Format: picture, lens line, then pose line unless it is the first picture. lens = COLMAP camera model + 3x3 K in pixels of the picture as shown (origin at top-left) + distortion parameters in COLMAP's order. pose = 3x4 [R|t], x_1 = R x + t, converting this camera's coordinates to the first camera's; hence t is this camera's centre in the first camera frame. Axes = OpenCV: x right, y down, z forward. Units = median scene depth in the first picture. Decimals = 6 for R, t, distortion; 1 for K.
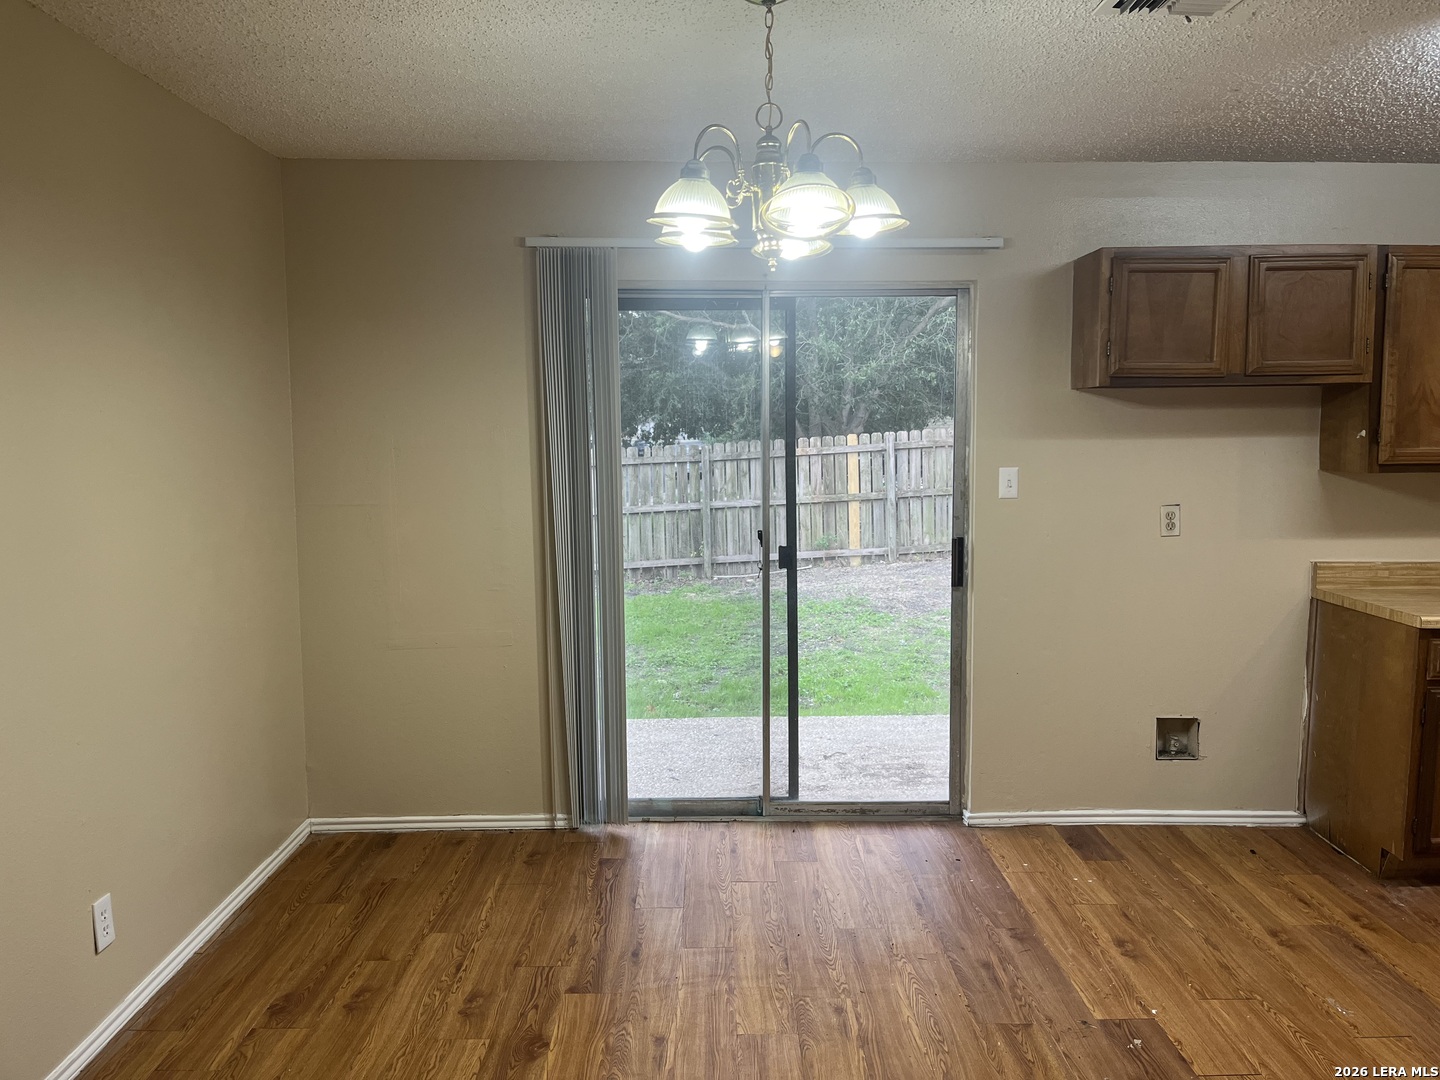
lens RADIAL K [[1091.0, 0, 725.1], [0, 1091.0, 527.9], [0, 0, 1]] dist [0.071820, -0.105030]
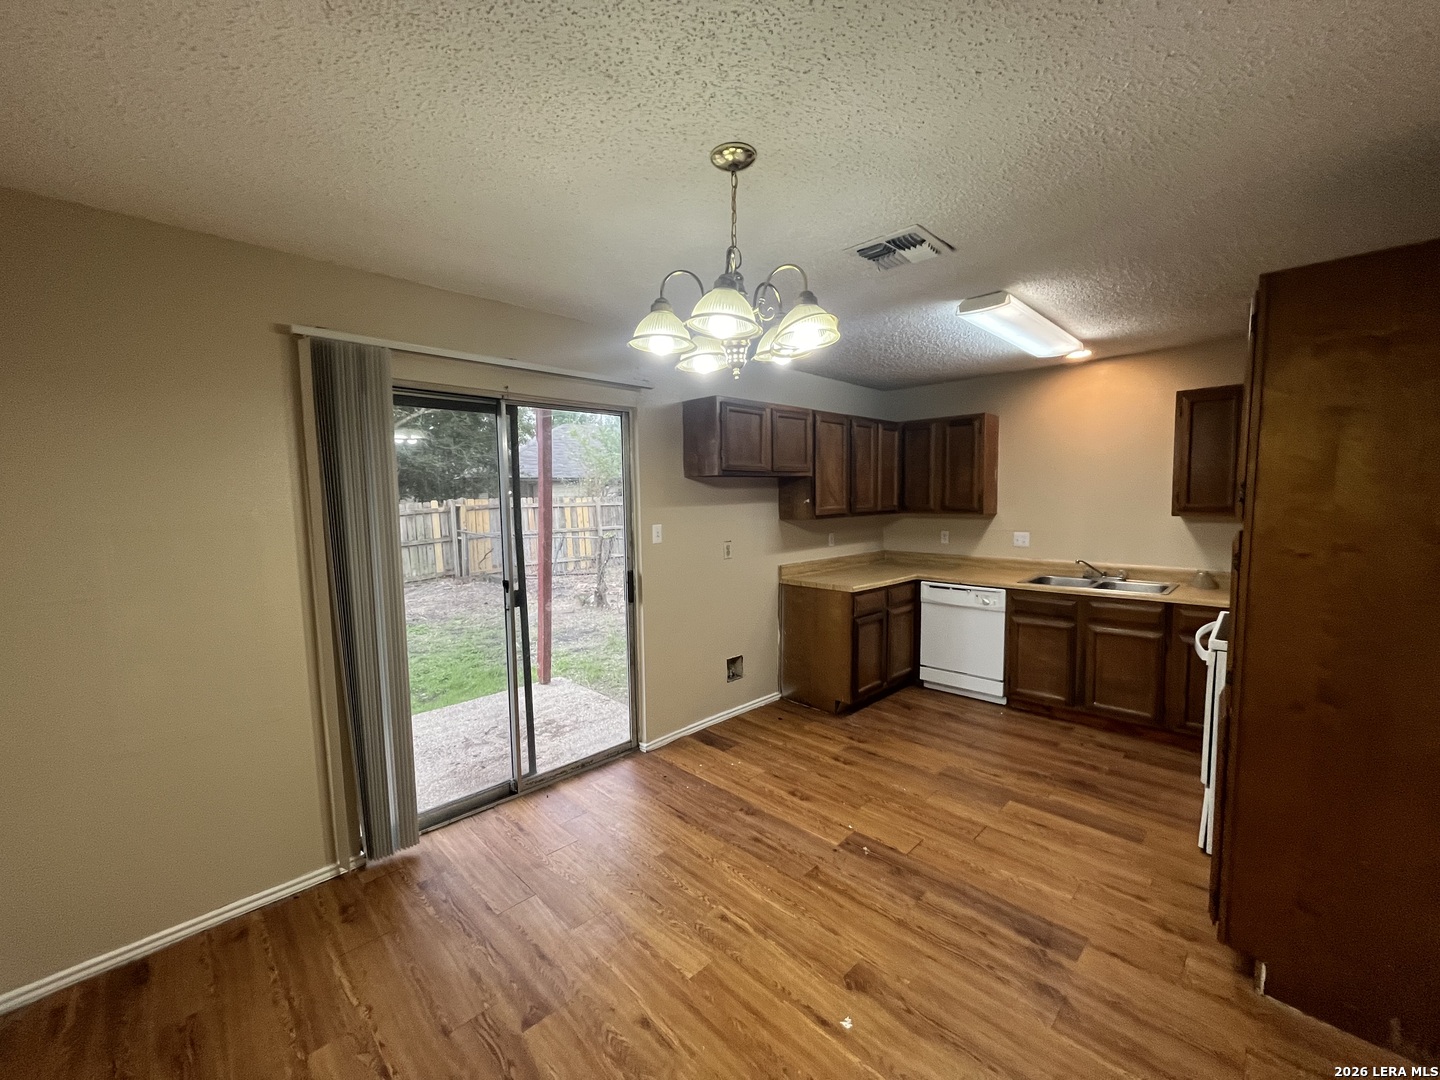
lens RADIAL K [[579.7, 0, 720.0], [0, 579.7, 540.0], [0, 0, 1]] dist [-0.001771, -0.000039]
pose [[0.718652, -0.061945, 0.692605, -0.271162], [0.077372, 0.996963, 0.008885, -0.033376], [-0.691052, 0.047203, 0.721262, 0.322868]]
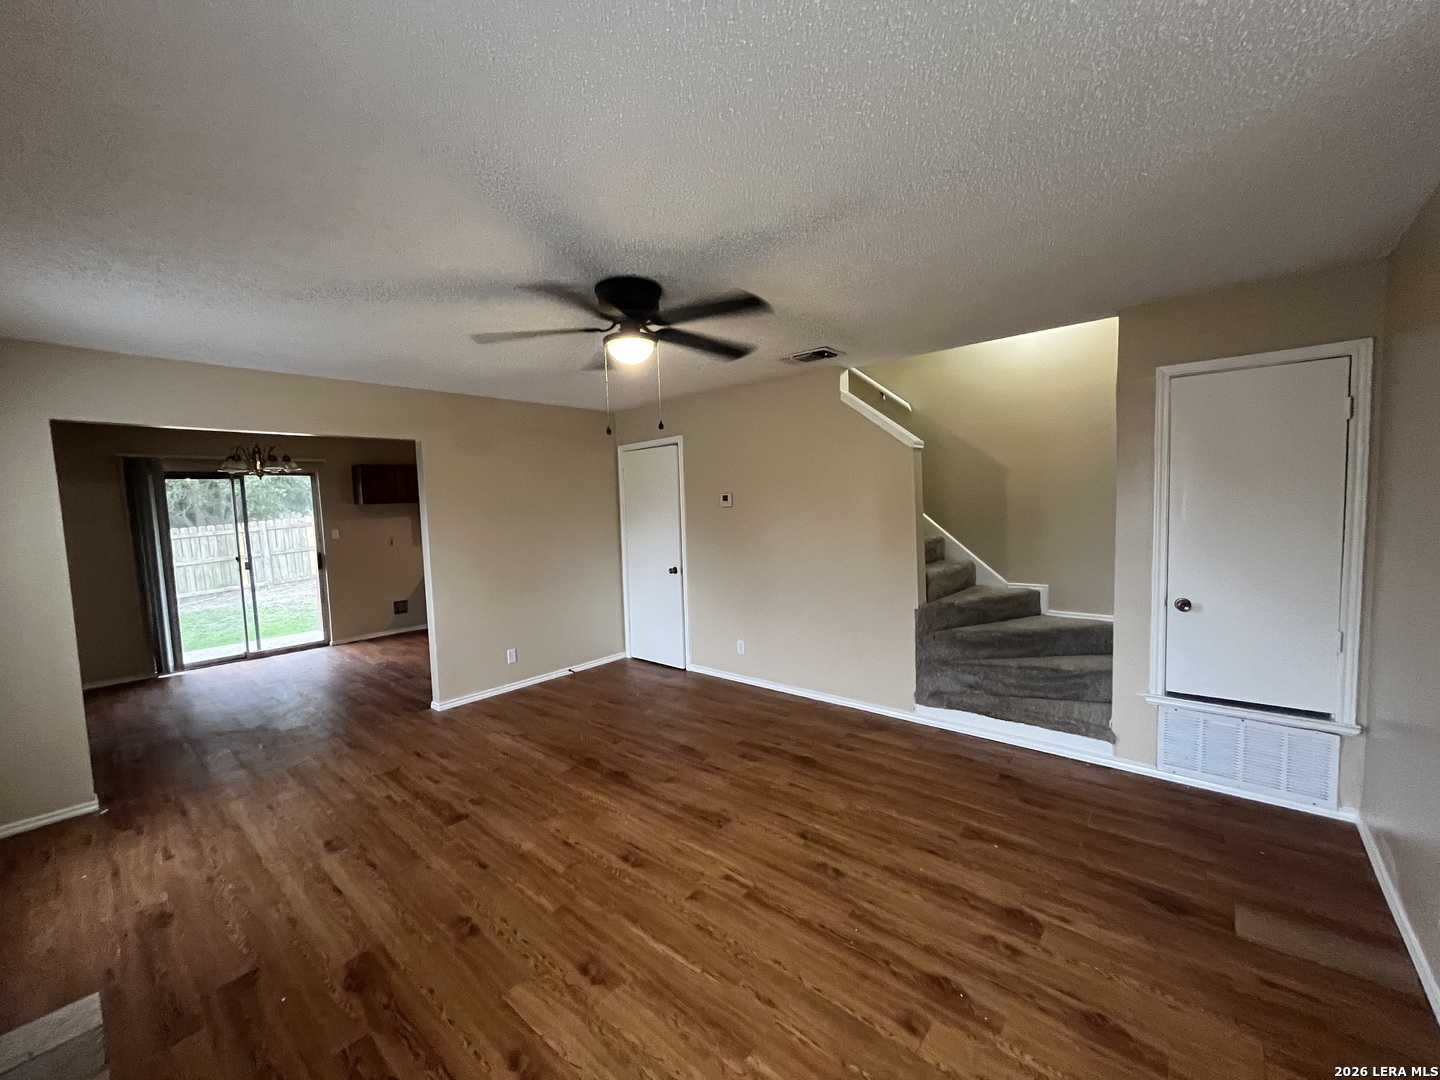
lens RADIAL K [[575.7, 0, 716.3], [0, 575.7, 543.1], [0, 0, 1]] dist [-0.002371, -0.000291]
pose [[0.666875, -0.075813, 0.741303, -0.245198], [0.102466, 0.994691, 0.009549, 0.081608], [-0.738091, 0.069591, 0.671103, -0.937081]]
